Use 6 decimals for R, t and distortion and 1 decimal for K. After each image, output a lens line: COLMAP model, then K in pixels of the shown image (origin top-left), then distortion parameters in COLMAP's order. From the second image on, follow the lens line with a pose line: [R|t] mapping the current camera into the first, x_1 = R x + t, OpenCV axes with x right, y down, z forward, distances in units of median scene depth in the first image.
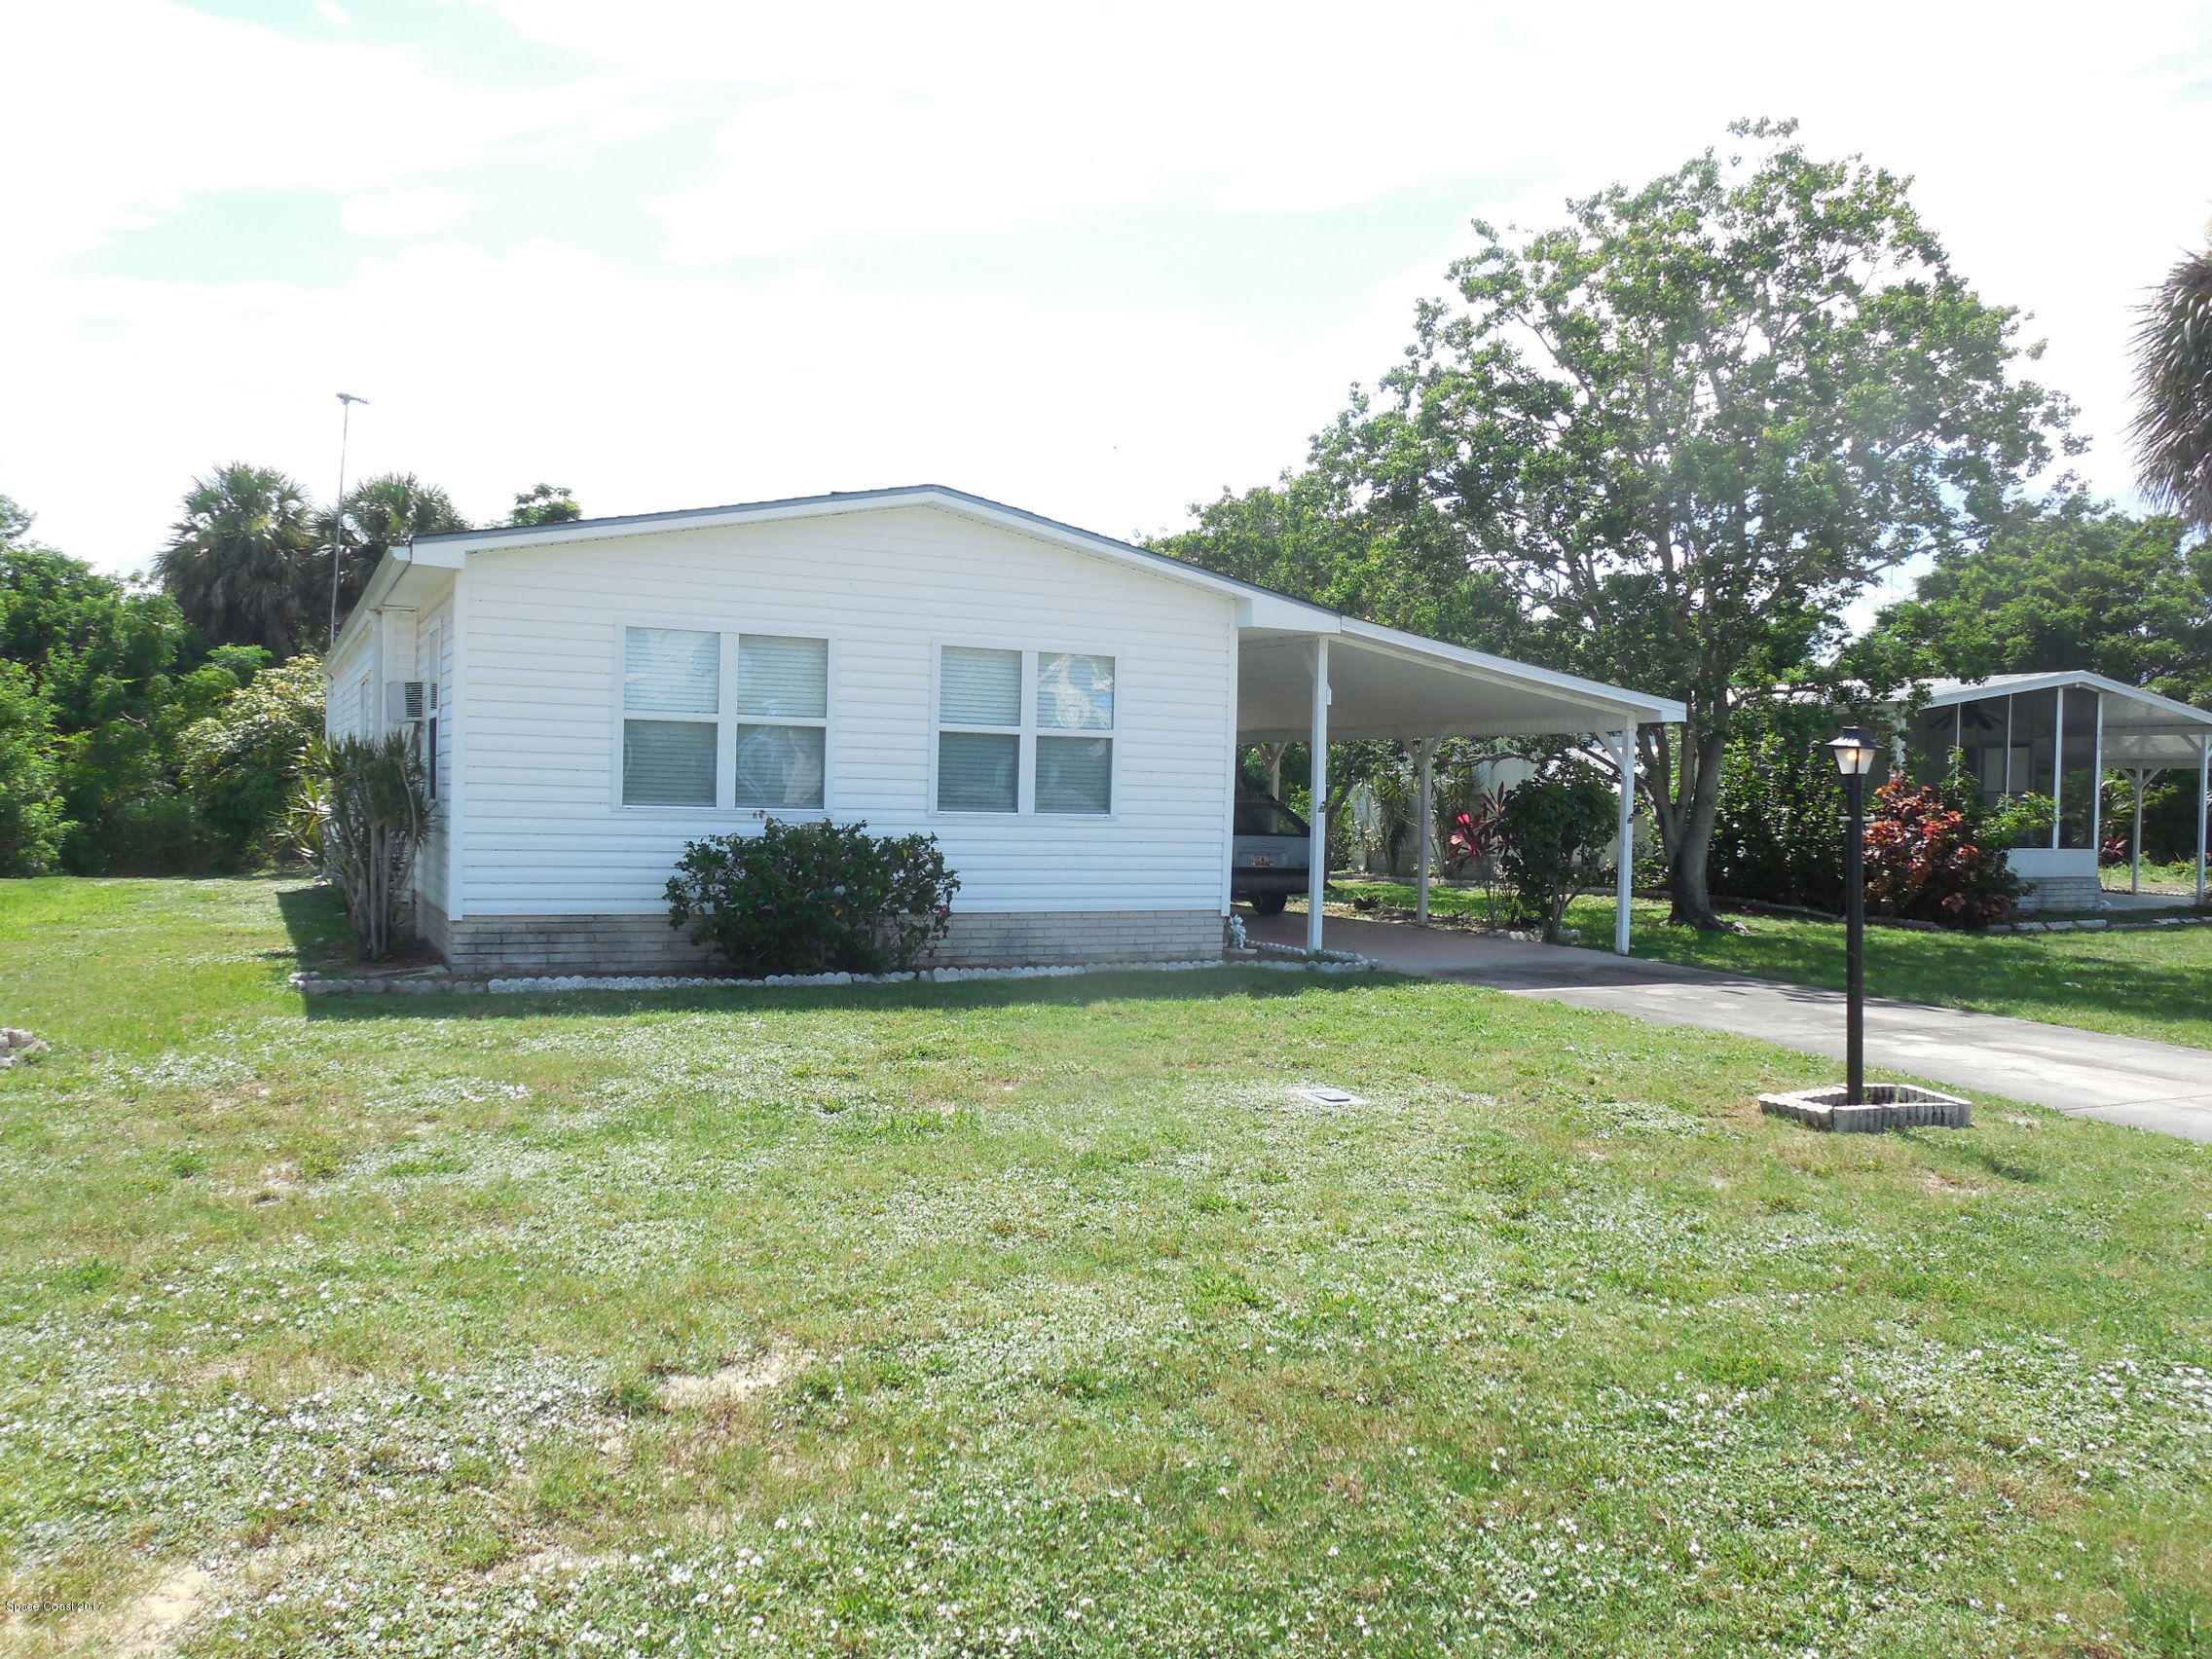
lens RADIAL K [[1697.0, 0, 1128.0], [0, 1697.0, 826.6], [0, 0, 1]] dist [-0.071937, 0.051094]
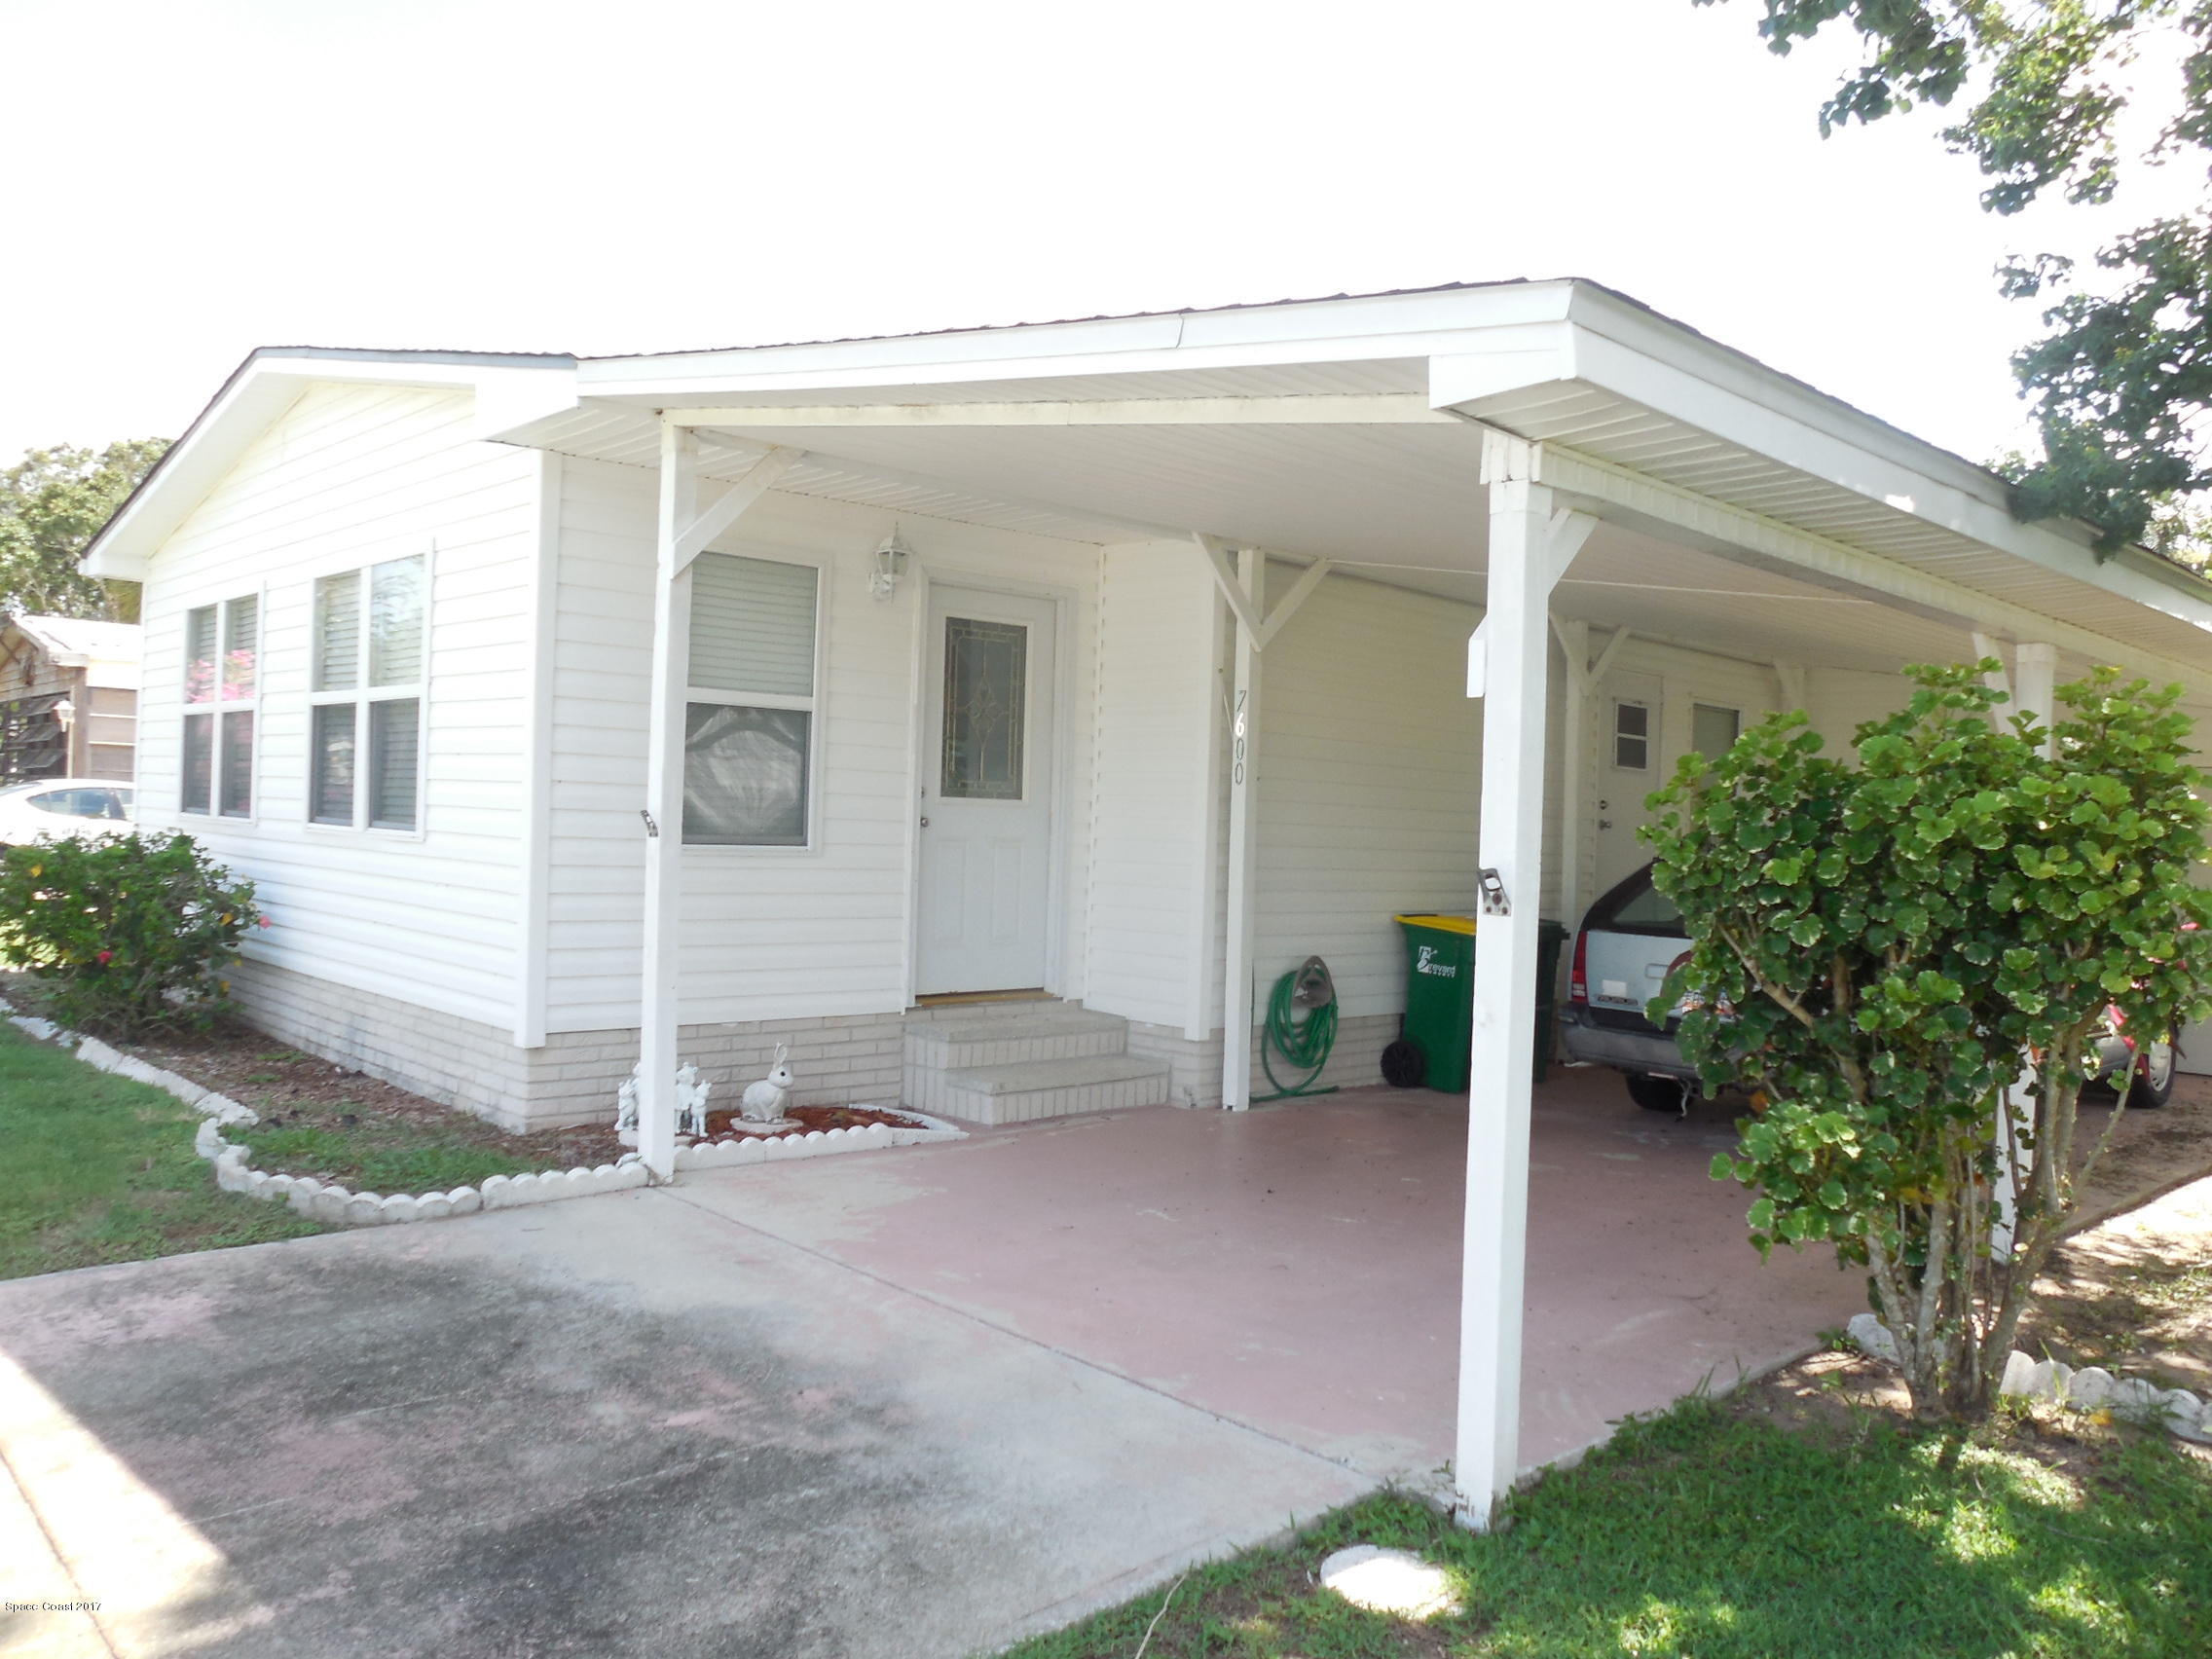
lens RADIAL K [[1697.0, 0, 1101.4], [0, 1697.0, 831.5], [0, 0, 1]] dist [-0.071937, 0.051094]
pose [[0.274521, -0.009734, -0.961532, 0.604763], [-0.048182, 0.998553, -0.023865, -0.005235], [0.960373, 0.052880, 0.273655, 1.097094]]
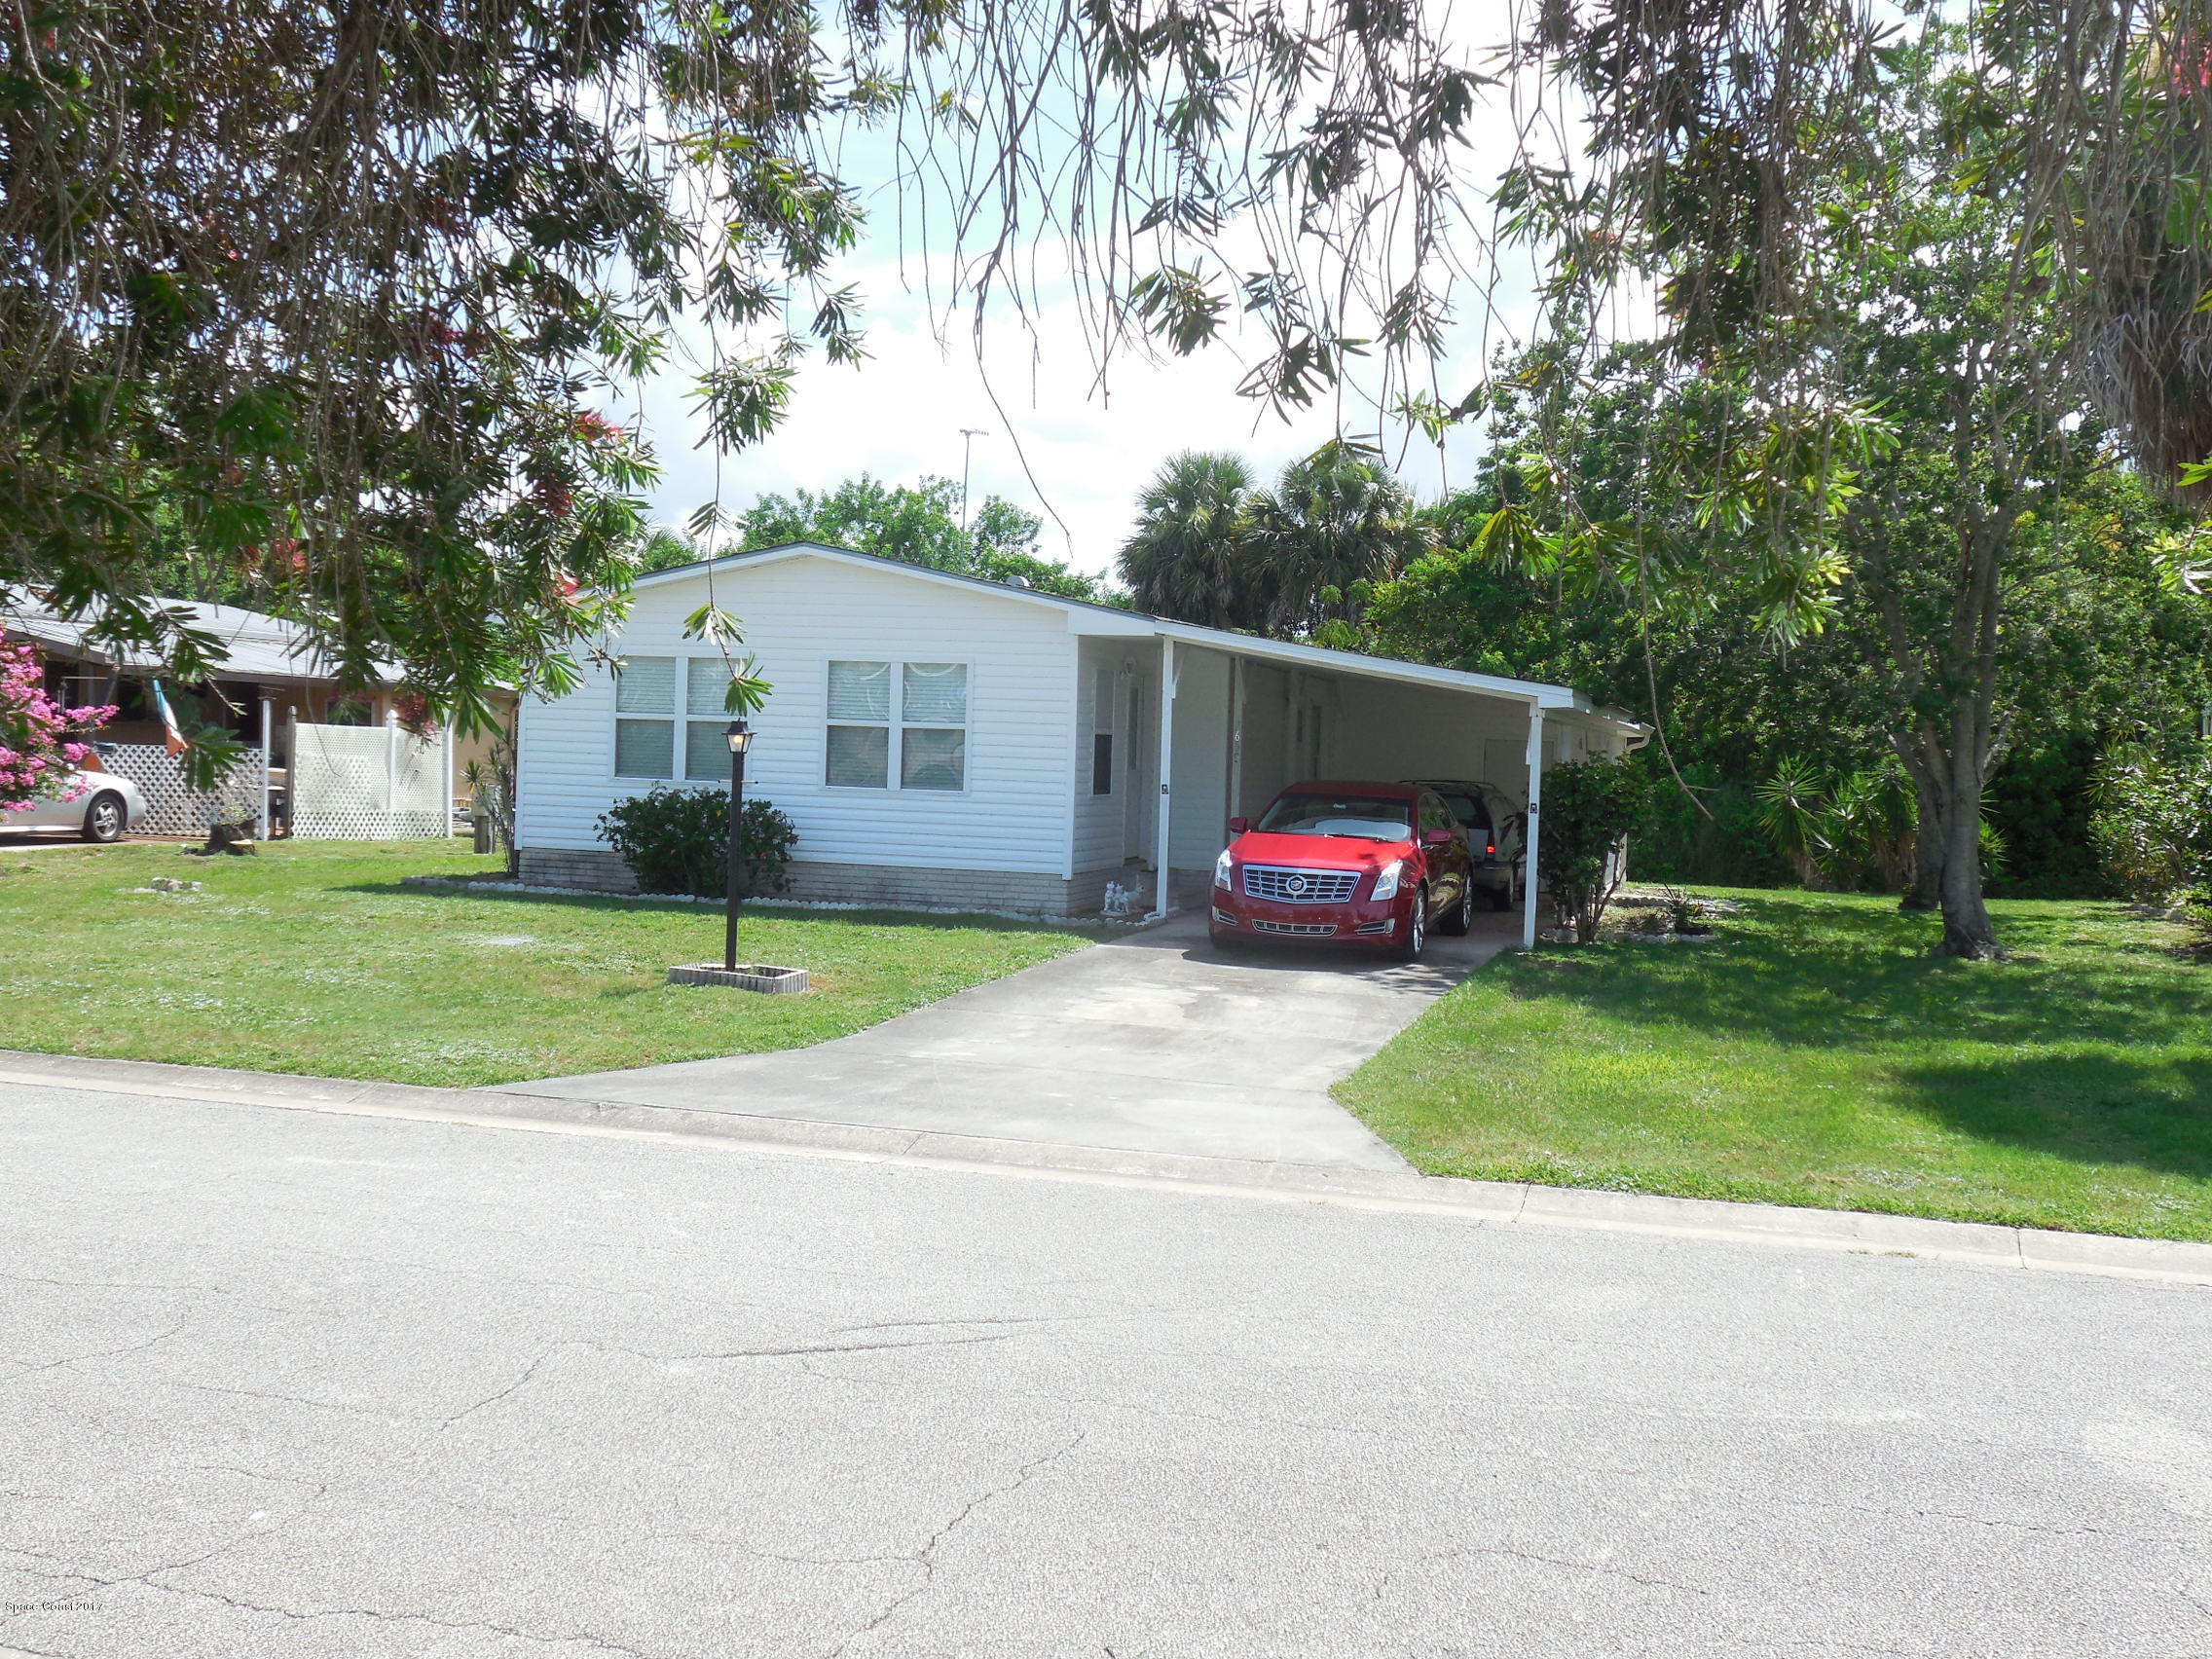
lens RADIAL K [[2342.6, 0, 1119.0], [0, 2342.6, 821.2], [0, 0, 1]] dist [-0.014557, 0.000000]
pose [[0.730619, 0.020461, -0.682479, 1.281382], [-0.028192, 0.999603, -0.000212, 0.012418], [0.682203, 0.019395, 0.730905, -0.179931]]
